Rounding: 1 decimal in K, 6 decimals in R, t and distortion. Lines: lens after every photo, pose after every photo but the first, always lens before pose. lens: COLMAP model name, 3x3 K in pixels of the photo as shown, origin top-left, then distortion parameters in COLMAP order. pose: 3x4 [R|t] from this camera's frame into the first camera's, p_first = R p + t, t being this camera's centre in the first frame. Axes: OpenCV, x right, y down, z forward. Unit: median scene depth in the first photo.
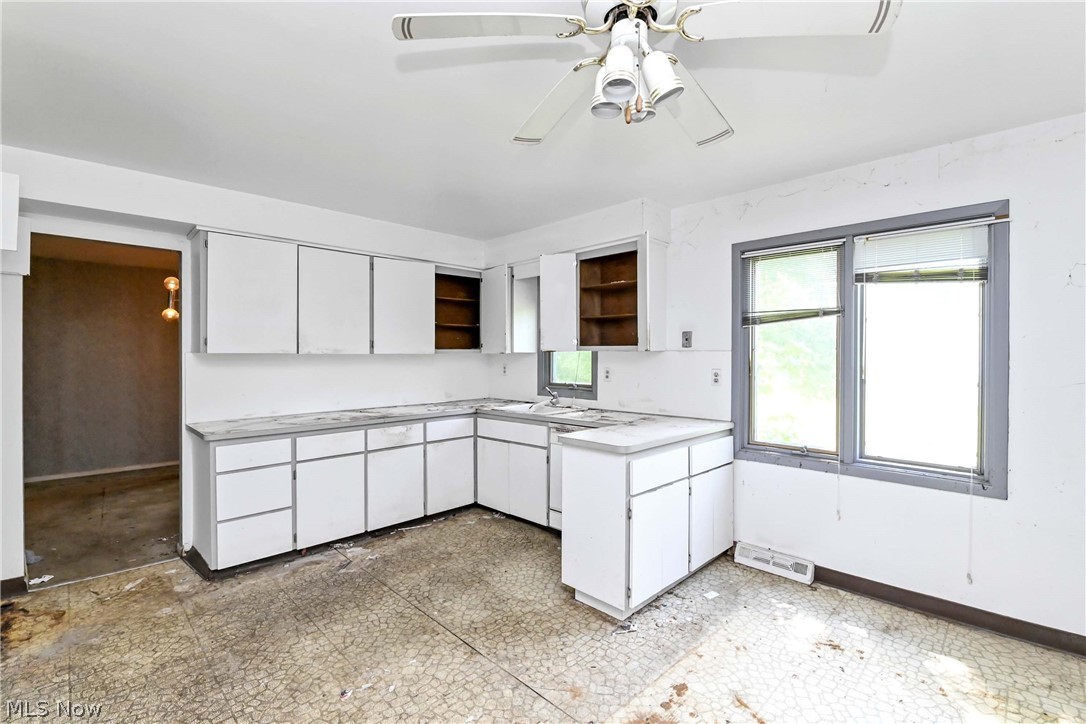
lens RADIAL K [[481.8, 0, 534.9], [0, 481.8, 360.1], [0, 0, 1]] dist [-0.003792, -0.006709]
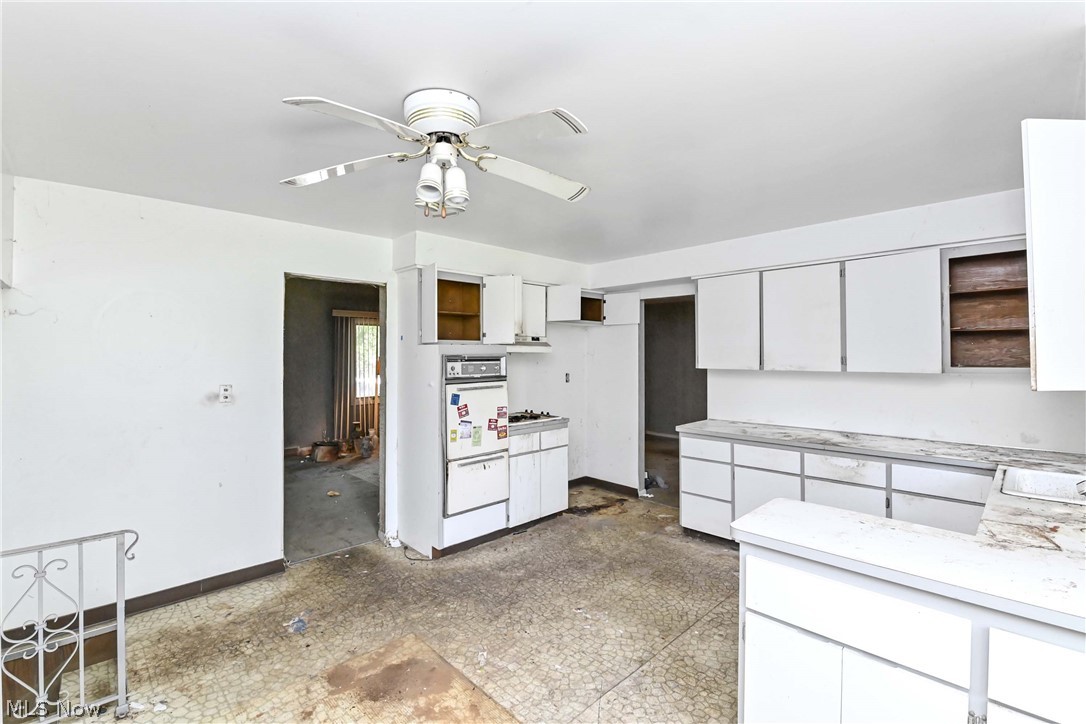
lens RADIAL K [[481.8, 0, 548.8], [0, 481.8, 352.2], [0, 0, 1]] dist [-0.003792, -0.006709]
pose [[-0.000064, -0.006634, -0.999978, 0.759828], [-0.005567, 0.999963, -0.006633, -0.054636], [0.999985, 0.005566, -0.000101, 0.639655]]
